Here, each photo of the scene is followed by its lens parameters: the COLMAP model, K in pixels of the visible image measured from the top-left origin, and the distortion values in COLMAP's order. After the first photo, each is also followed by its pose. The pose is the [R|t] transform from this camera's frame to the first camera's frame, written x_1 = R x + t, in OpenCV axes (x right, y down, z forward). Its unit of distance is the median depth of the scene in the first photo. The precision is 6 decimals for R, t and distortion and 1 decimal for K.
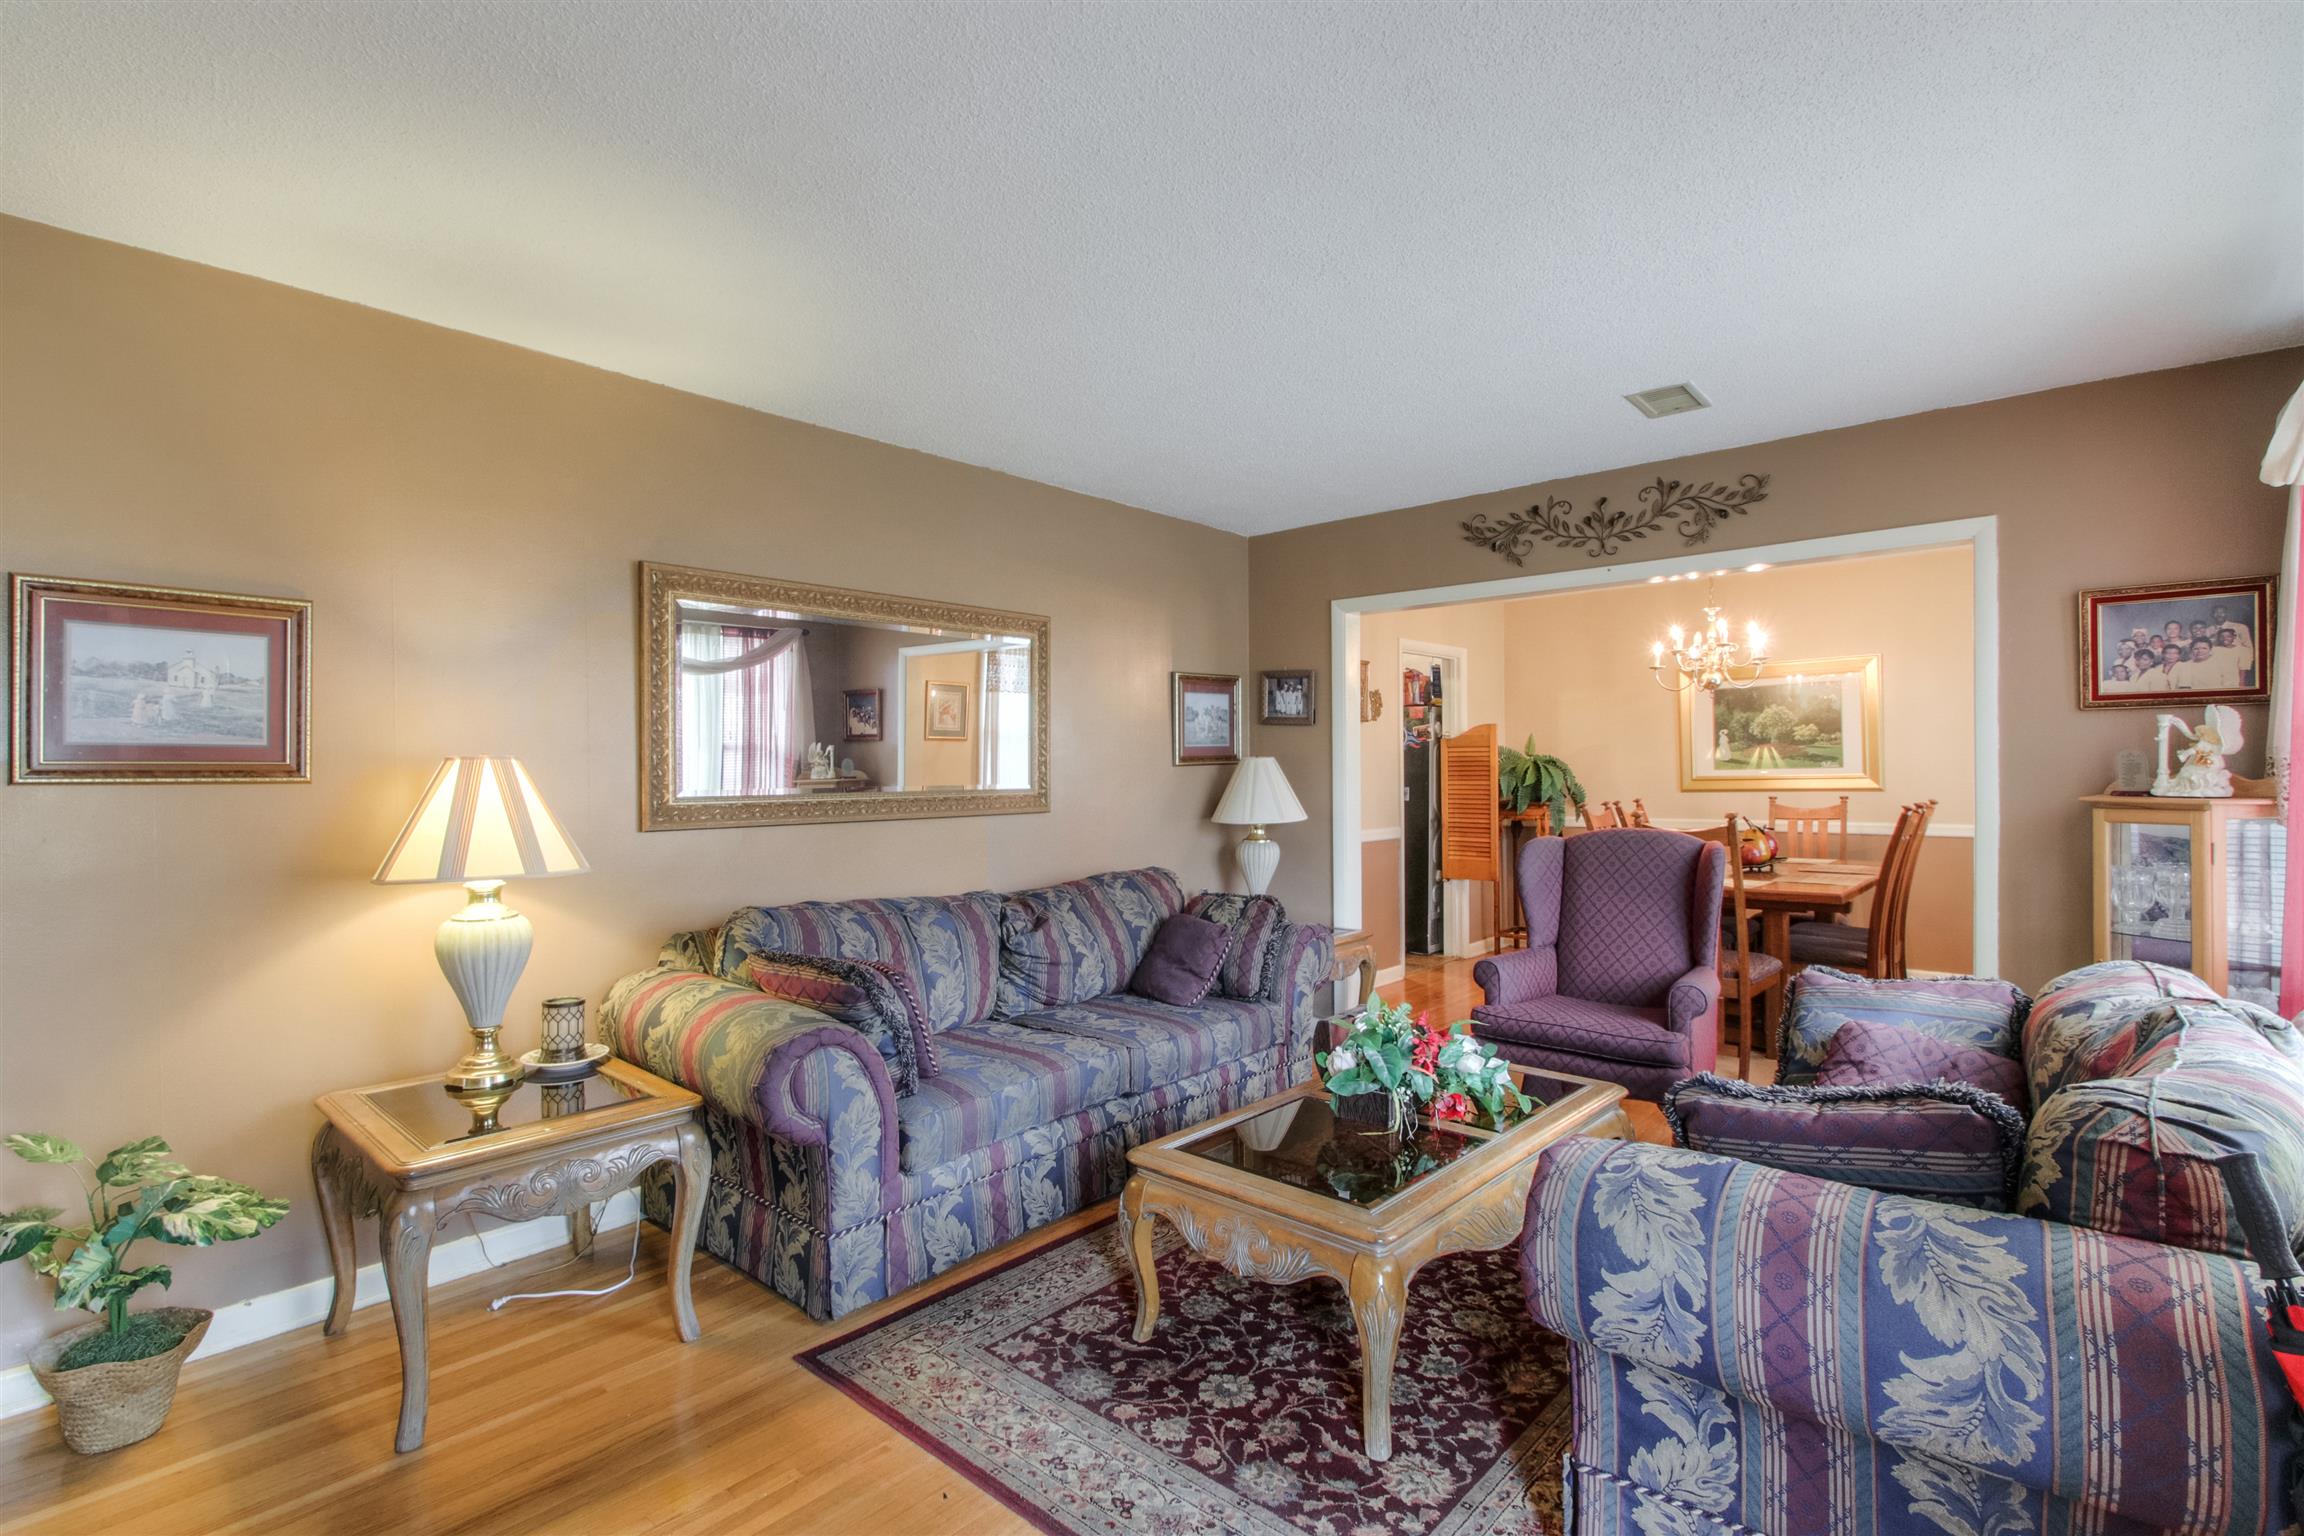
lens RADIAL K [[1074.5, 0, 1118.4], [0, 1074.5, 761.8], [0, 0, 1]] dist [0.022526, -0.000482]
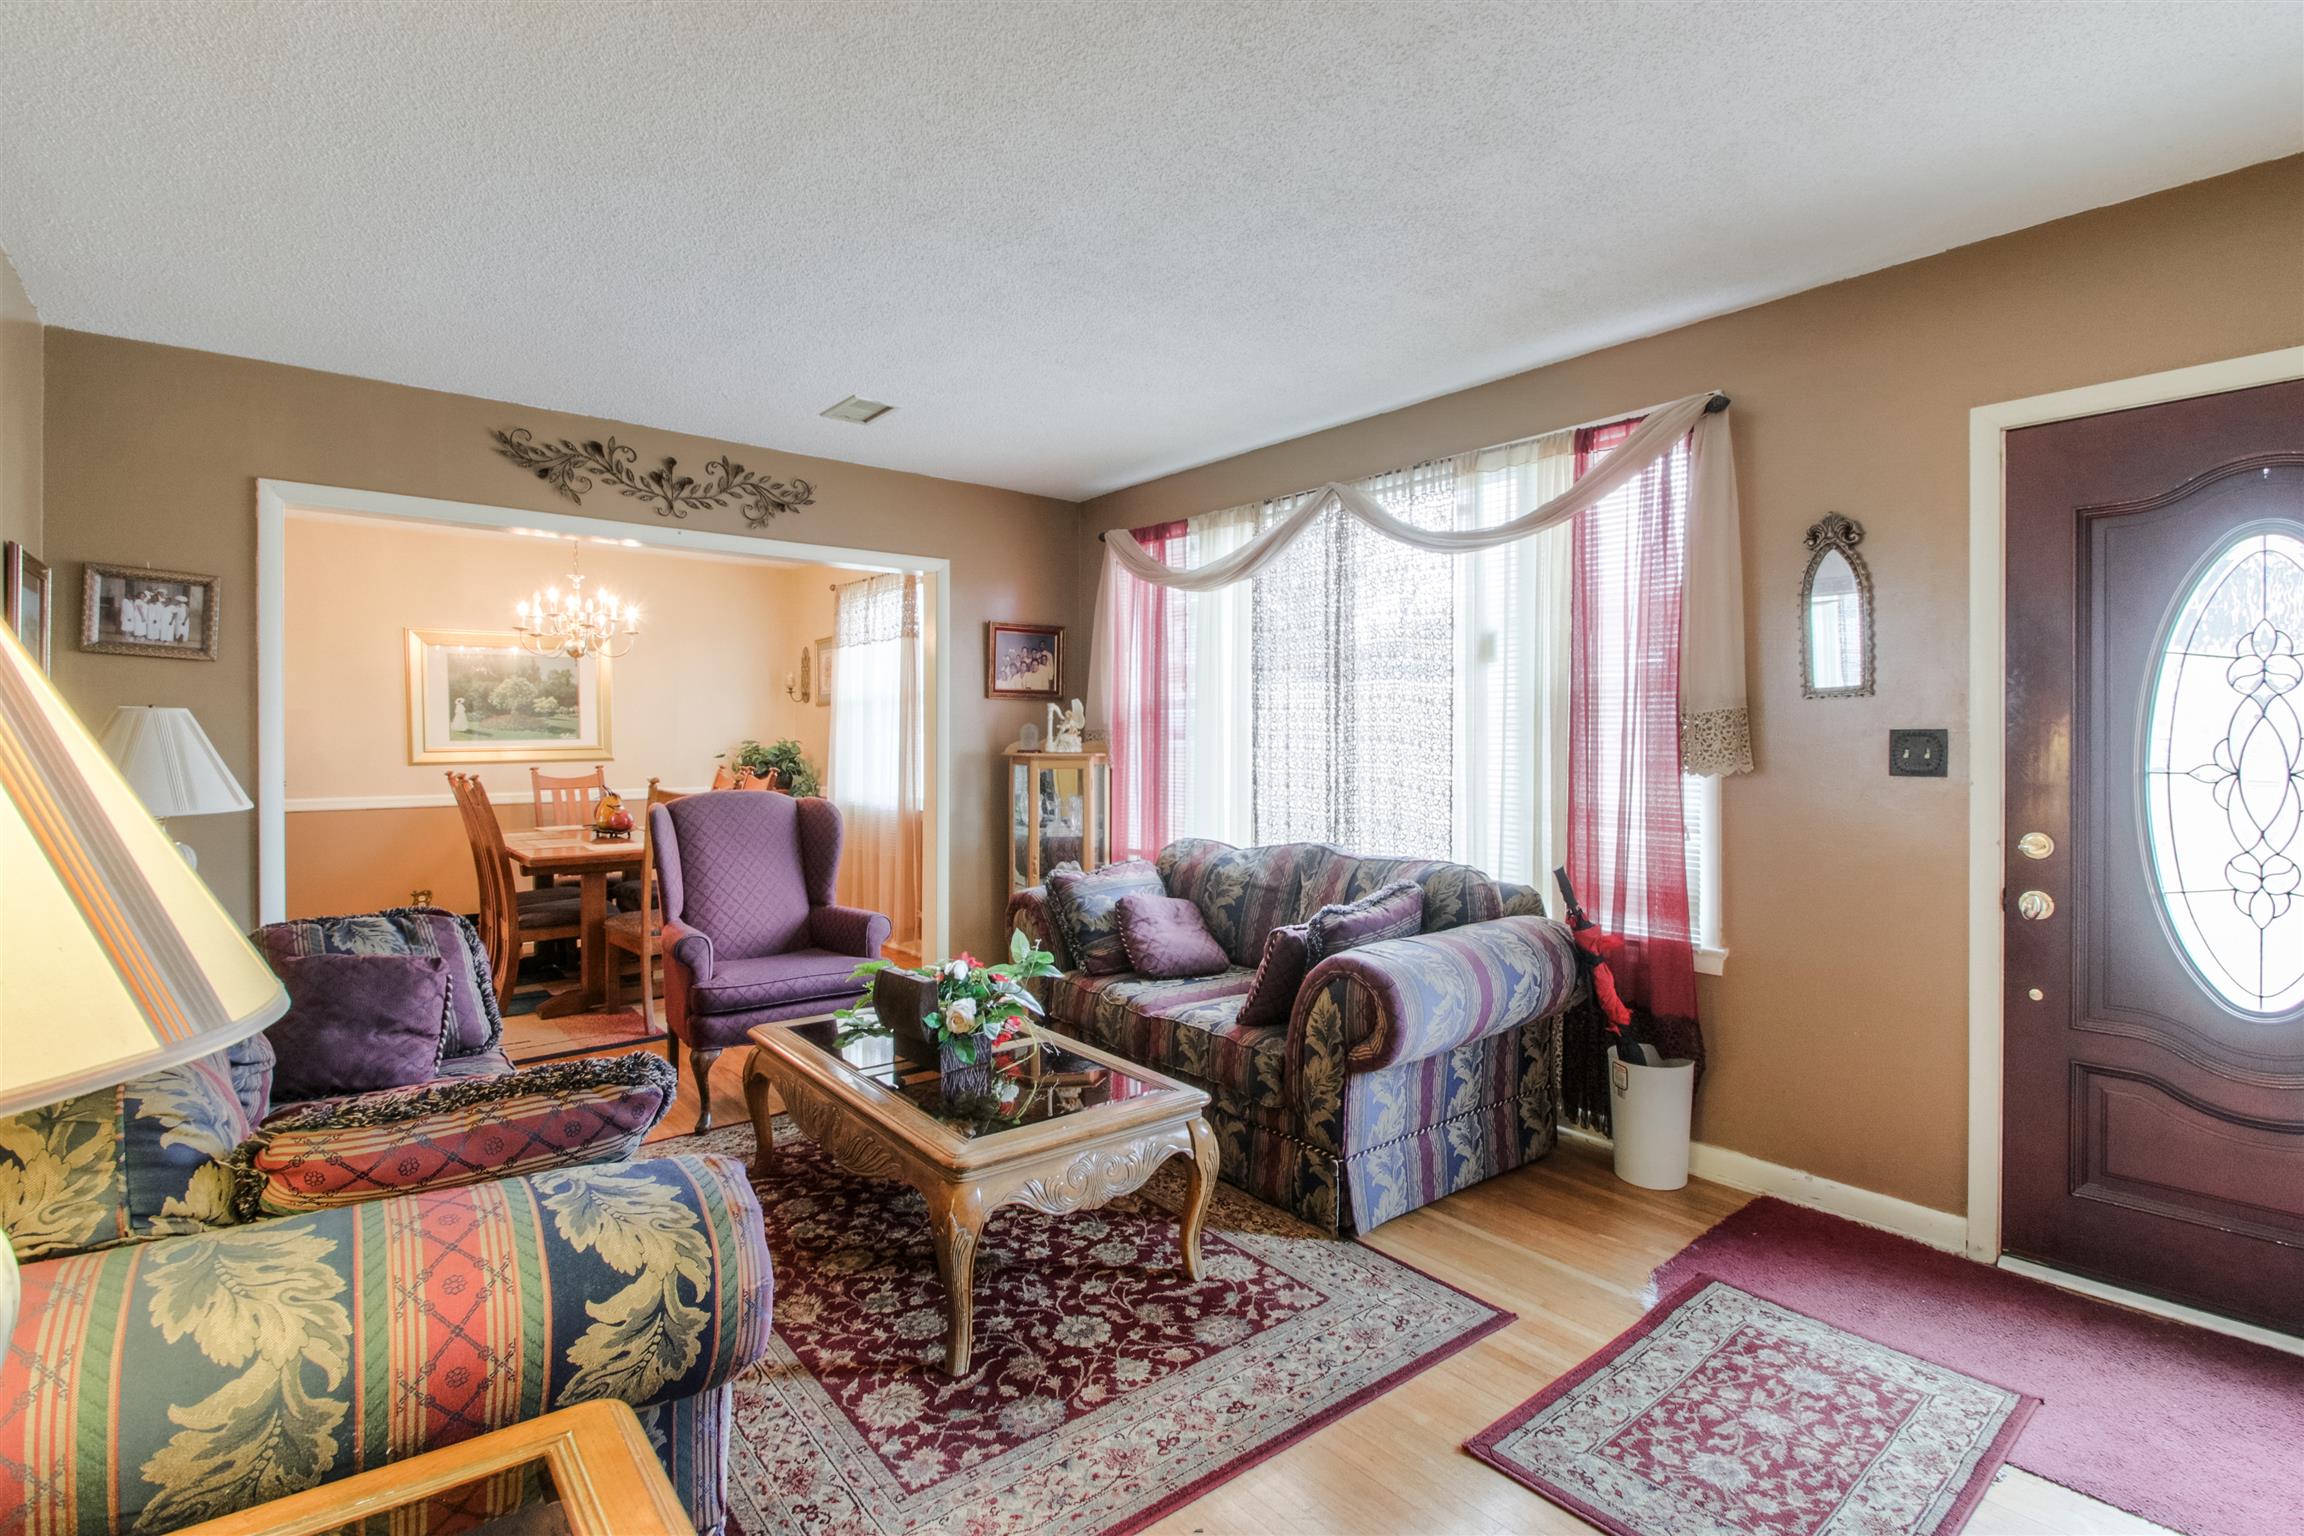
lens RADIAL K [[1104.2, 0, 1154.4], [0, 1104.2, 750.6], [0, 0, 1]] dist [0.020217, -0.000119]
pose [[0.150395, 0.001843, 0.988624, -0.528123], [-0.006344, 0.999979, -0.000899, 0.022075], [-0.988606, -0.006136, 0.150404, 0.449586]]
